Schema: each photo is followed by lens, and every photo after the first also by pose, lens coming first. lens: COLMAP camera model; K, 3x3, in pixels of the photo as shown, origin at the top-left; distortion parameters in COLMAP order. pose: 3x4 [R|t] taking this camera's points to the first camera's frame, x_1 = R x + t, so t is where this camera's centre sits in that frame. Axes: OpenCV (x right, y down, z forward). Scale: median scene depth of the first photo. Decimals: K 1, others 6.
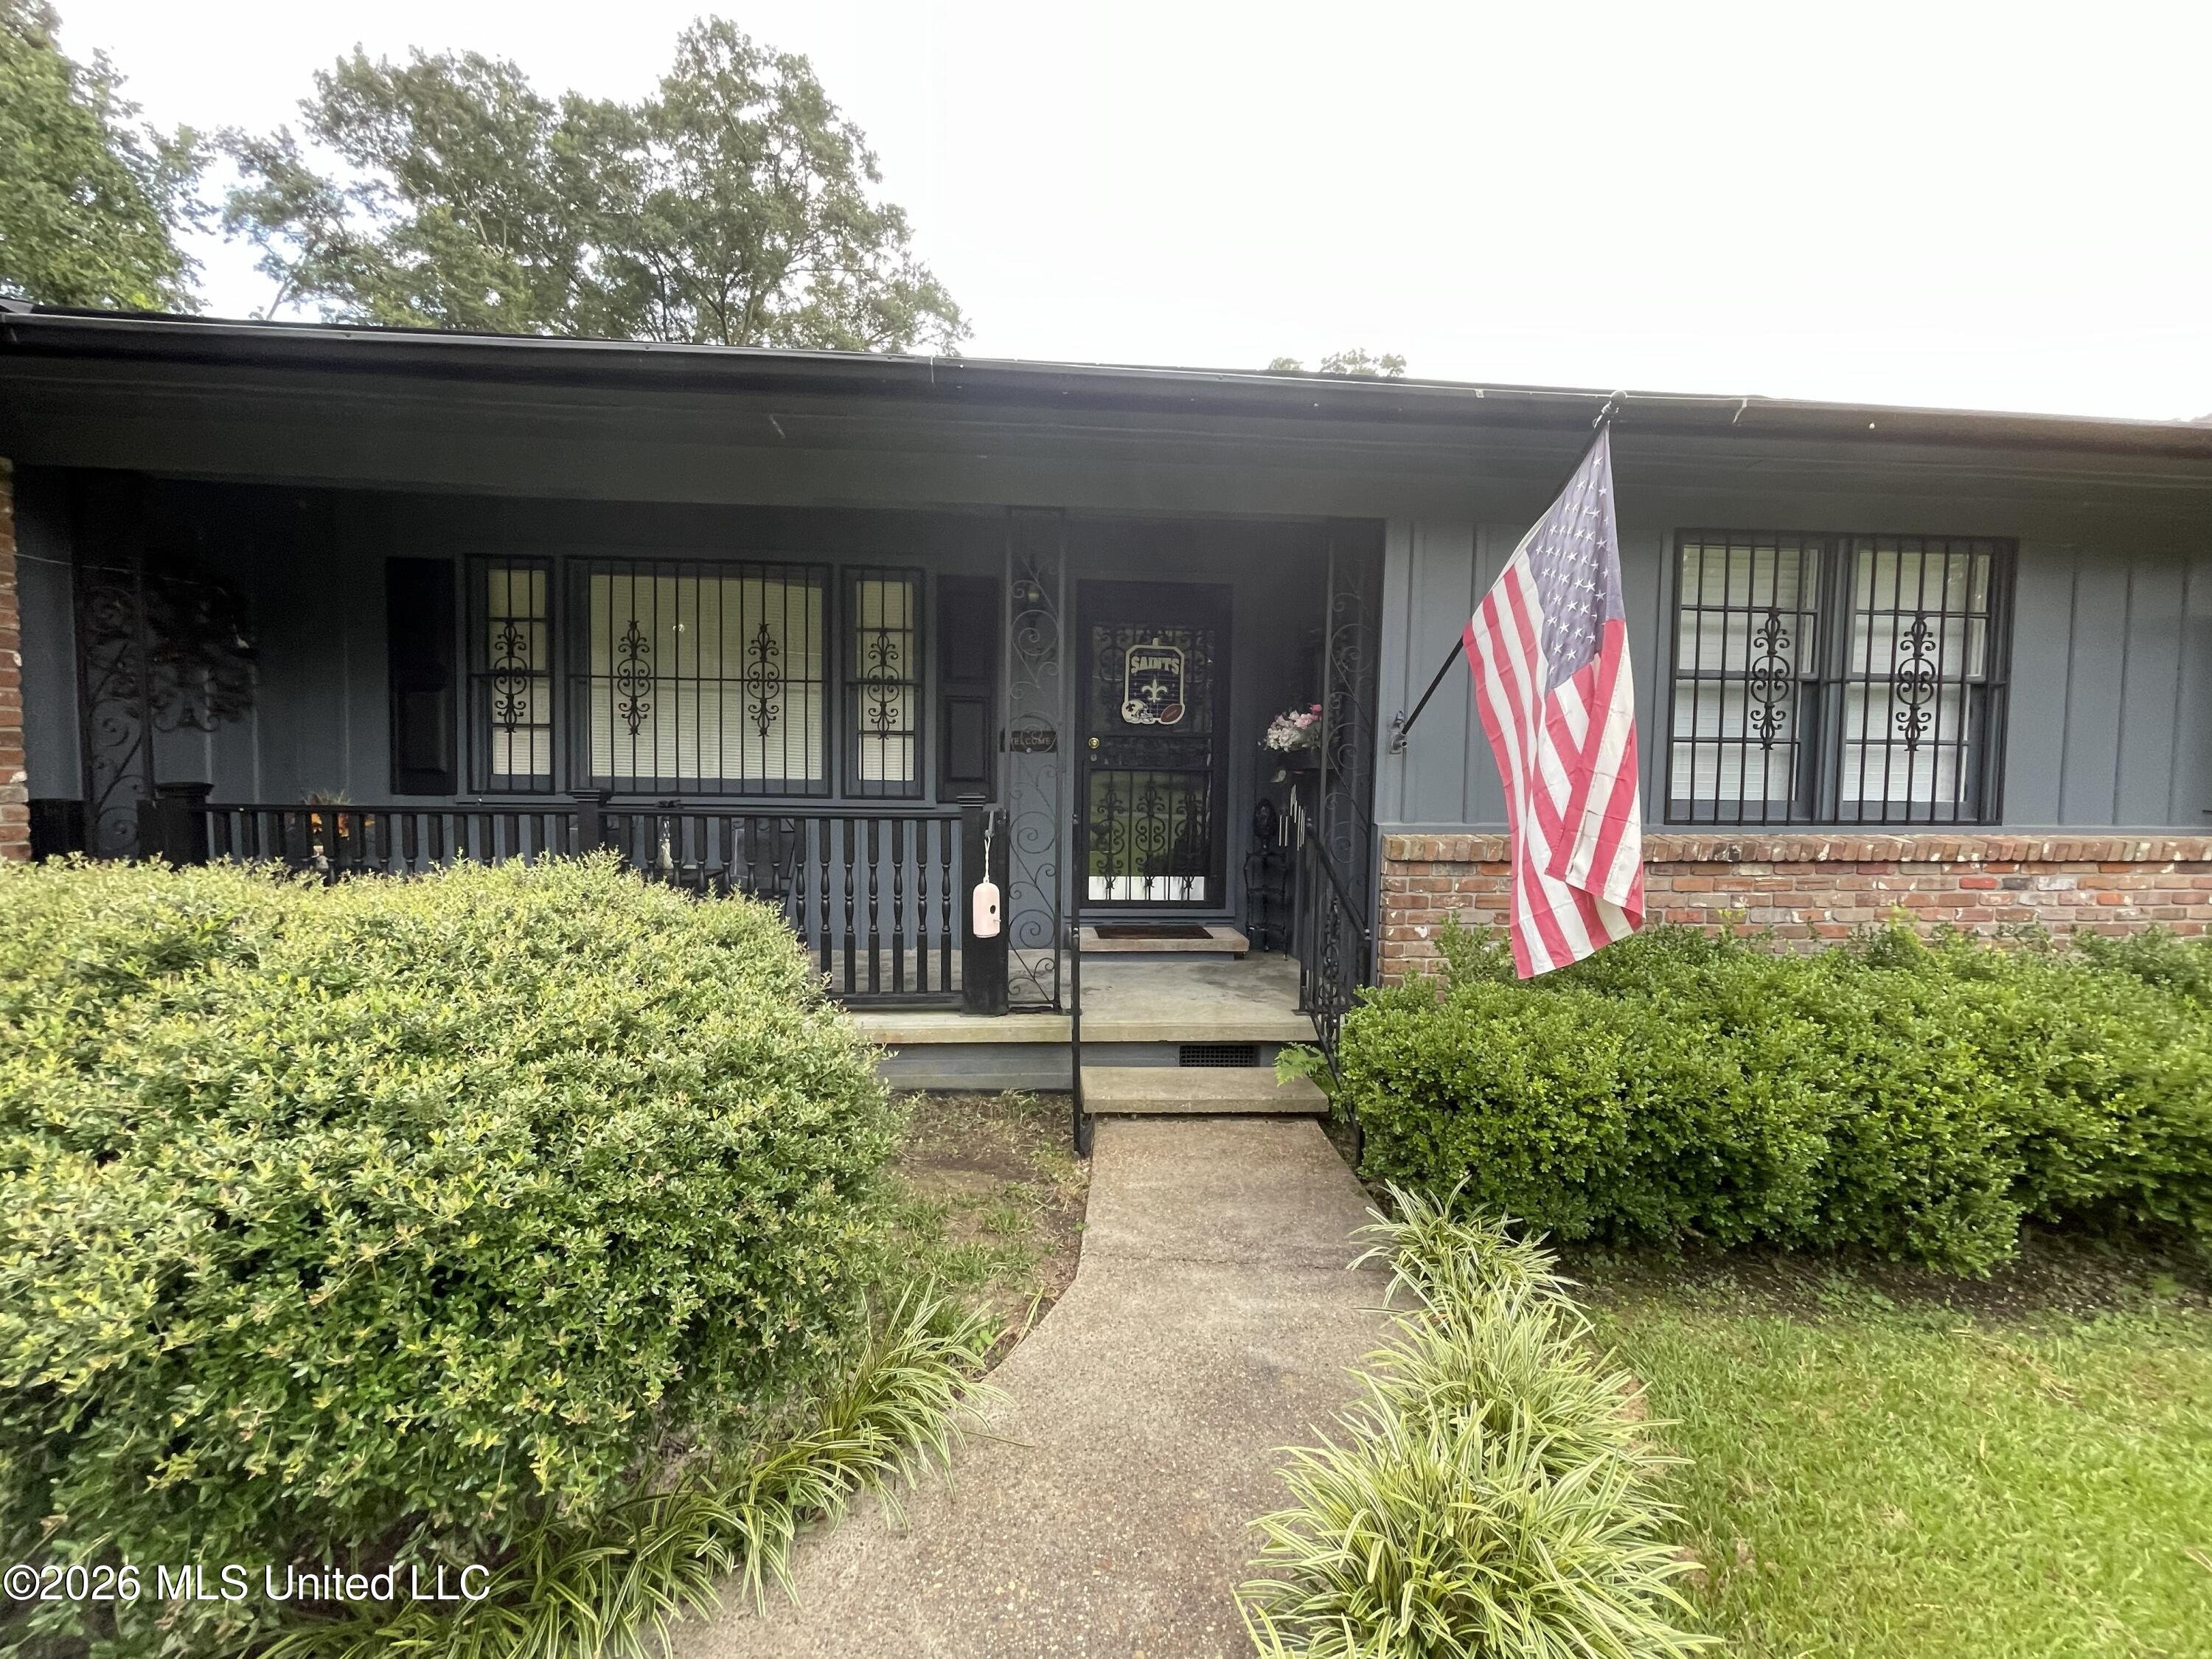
lens RADIAL K [[897.4, 0, 1106.1], [0, 897.4, 822.6], [0, 0, 1]] dist [0.001273, 0.000280]
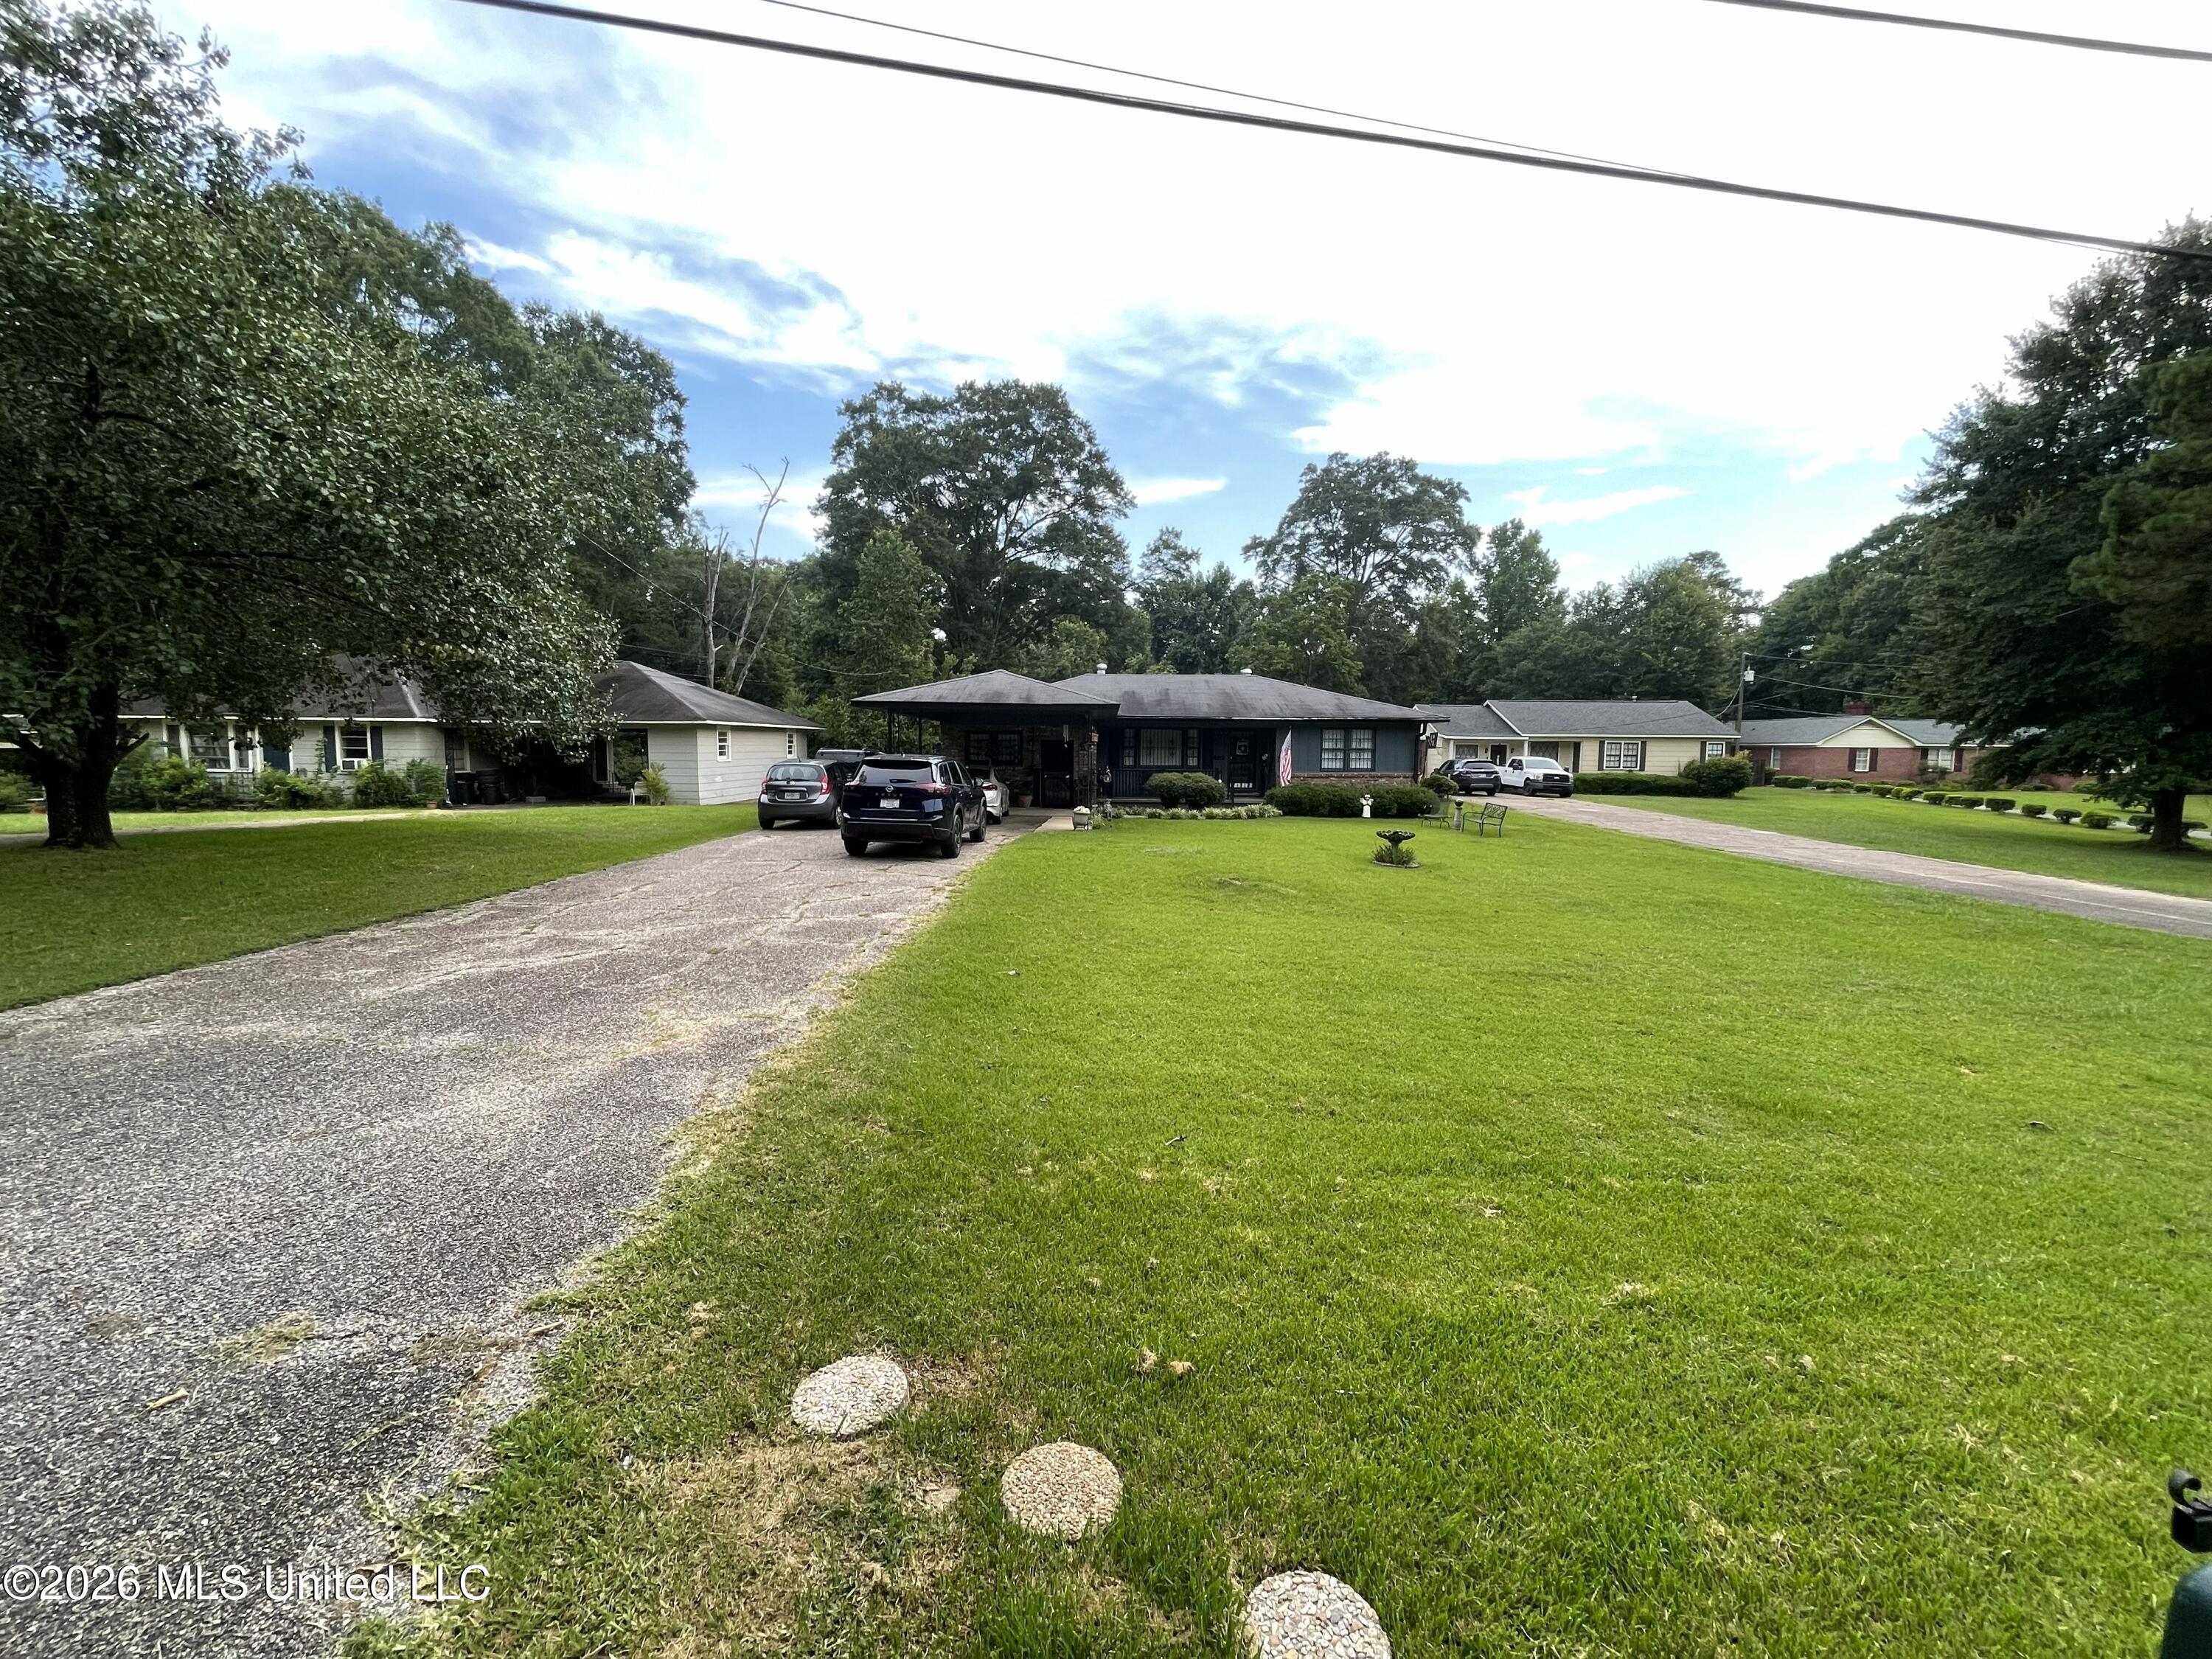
lens RADIAL K [[897.2, 0, 1097.0], [0, 897.2, 826.1], [0, 0, 1]] dist [-0.001589, -0.000384]
pose [[0.995066, -0.001335, -0.099206, -0.360039], [0.004271, 0.999559, 0.029396, 0.200646], [0.099123, -0.029674, 0.994633, -5.692815]]
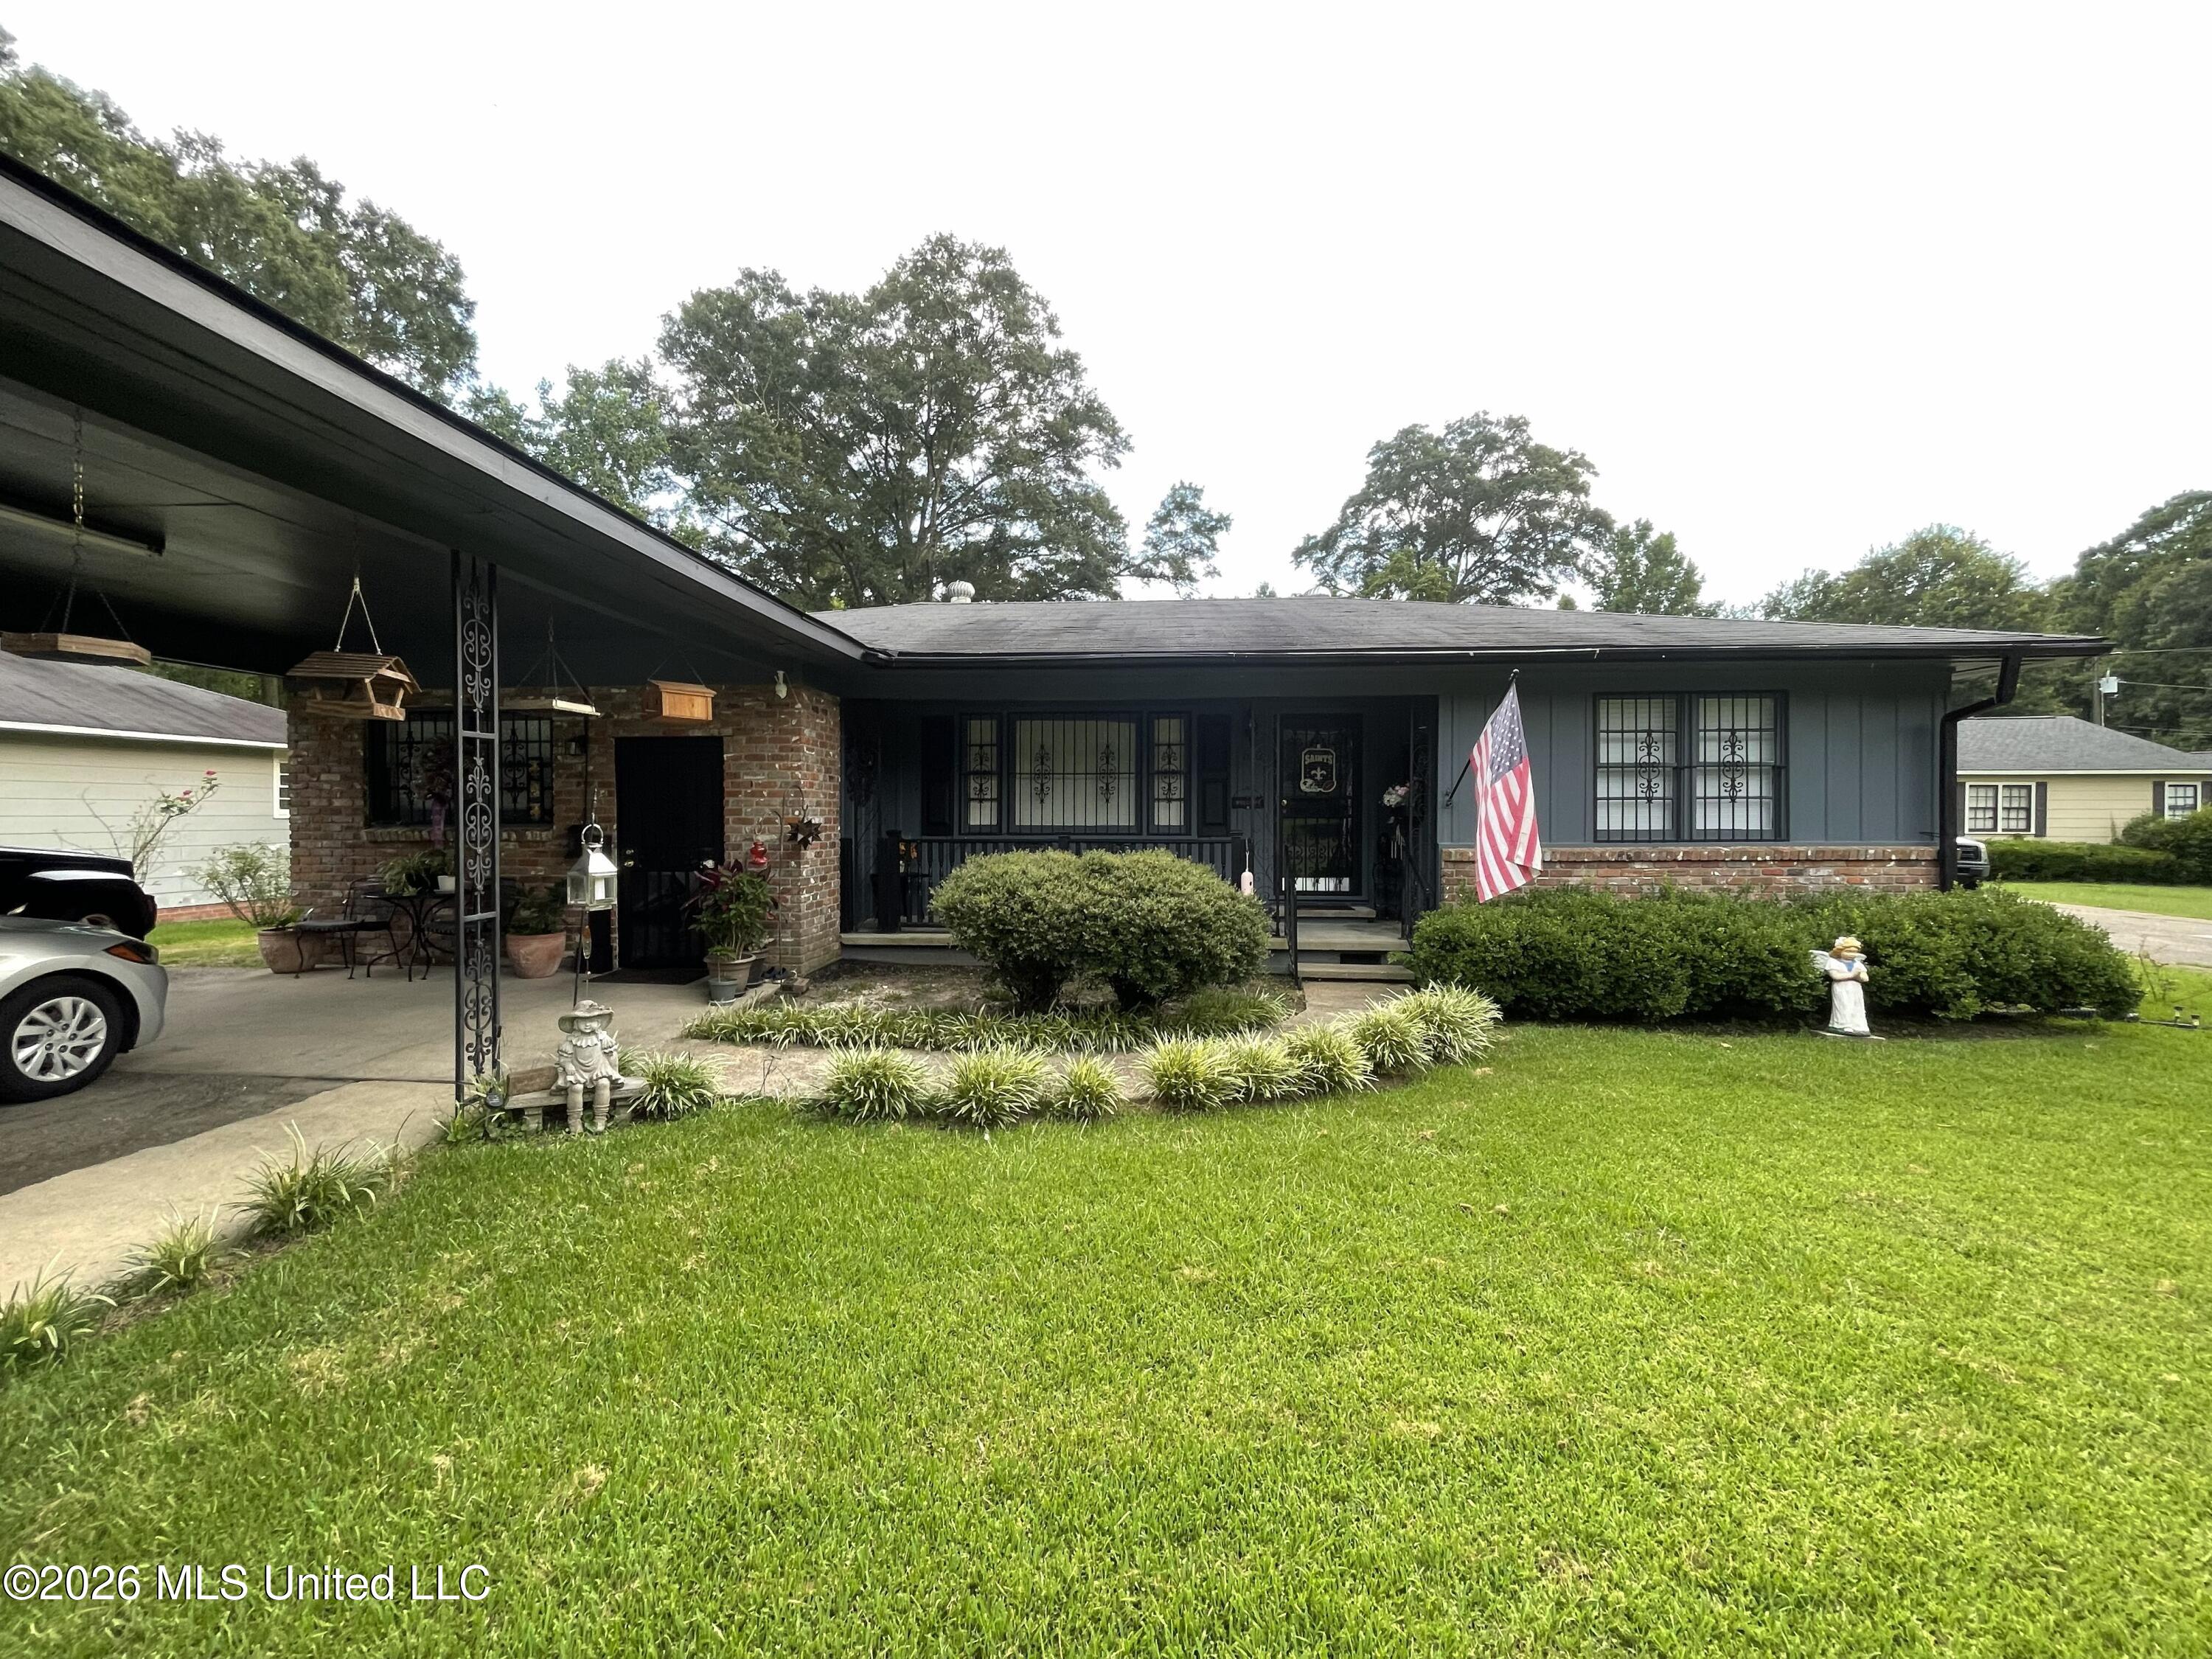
lens RADIAL K [[893.7, 0, 1110.4], [0, 893.7, 826.1], [0, 0, 1]] dist [0.000834, -0.000138]
pose [[0.990065, -0.013214, -0.139985, -0.139129], [0.006733, 0.998888, -0.046671, 0.049030], [0.140446, 0.045265, 0.989053, -1.042388]]
